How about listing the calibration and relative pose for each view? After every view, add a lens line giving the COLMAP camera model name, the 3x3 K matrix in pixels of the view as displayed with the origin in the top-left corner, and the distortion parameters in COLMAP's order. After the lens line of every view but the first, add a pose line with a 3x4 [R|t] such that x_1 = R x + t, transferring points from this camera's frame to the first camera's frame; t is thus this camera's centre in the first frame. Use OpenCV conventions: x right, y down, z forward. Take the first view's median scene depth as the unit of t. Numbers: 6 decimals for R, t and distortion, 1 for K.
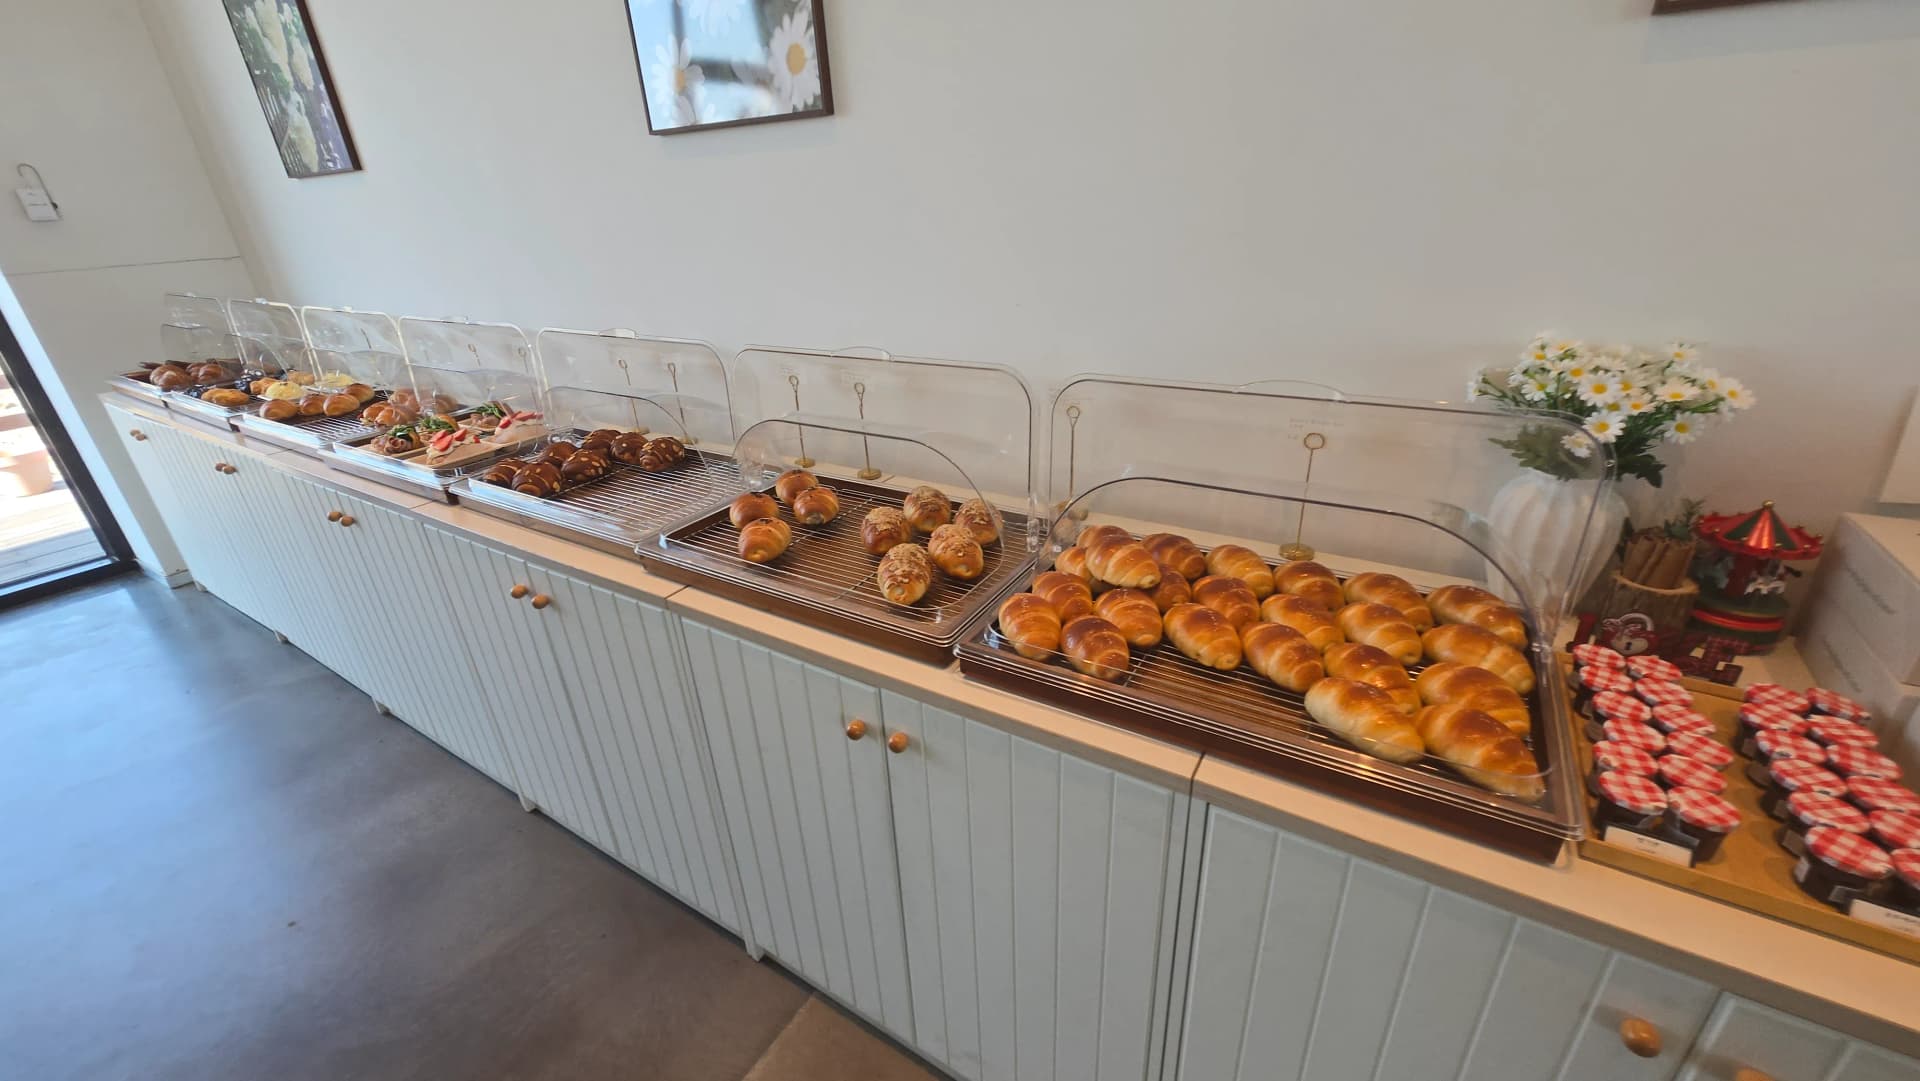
lens RADIAL K [[772.0, 0, 961.0], [0, 772.0, 530.1], [0, 0, 1]] dist [-0.004436, -0.000266]
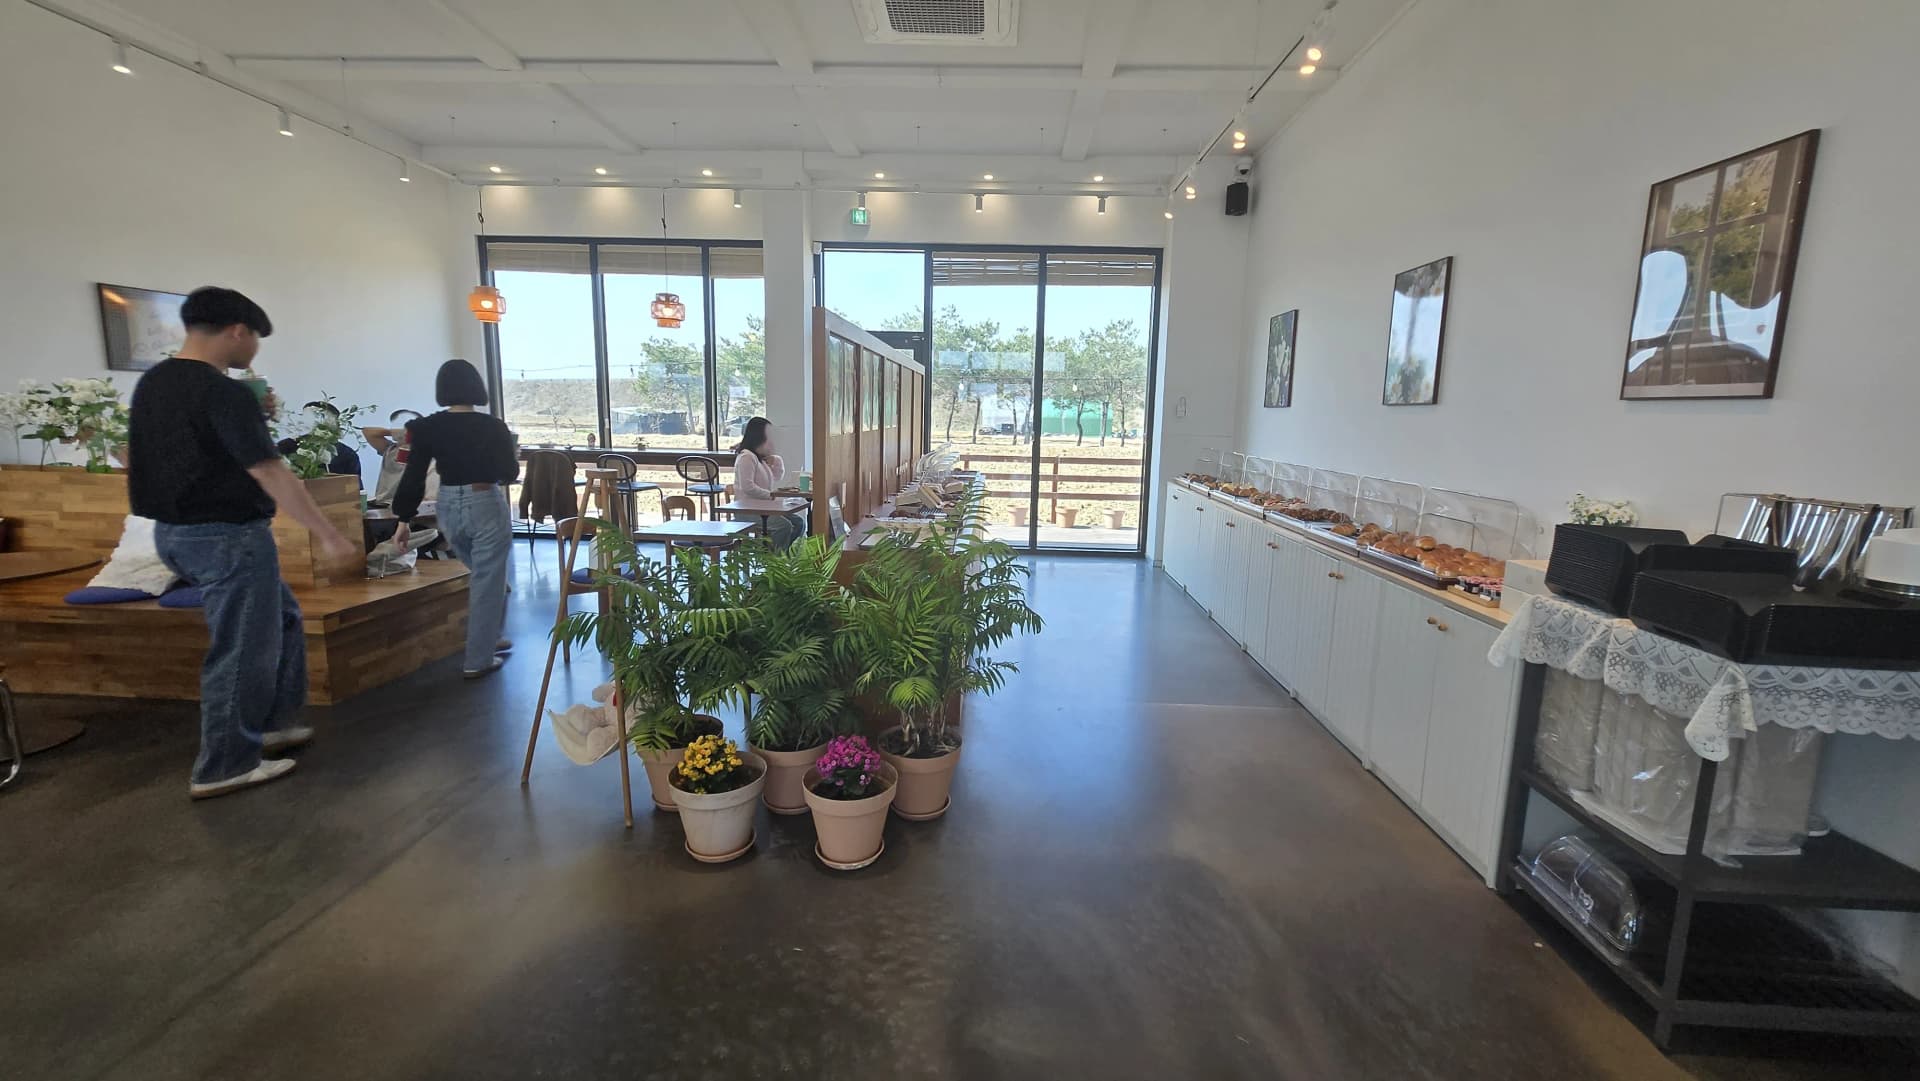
lens RADIAL K [[772.0, 0, 960.7], [0, 772.0, 530.6], [0, 0, 1]] dist [-0.004436, -0.000266]
pose [[0.490748, 0.190938, -0.850123, 1.316863], [-0.397334, 0.917377, -0.023325, 0.553892], [0.775430, 0.349230, 0.526067, -1.461541]]
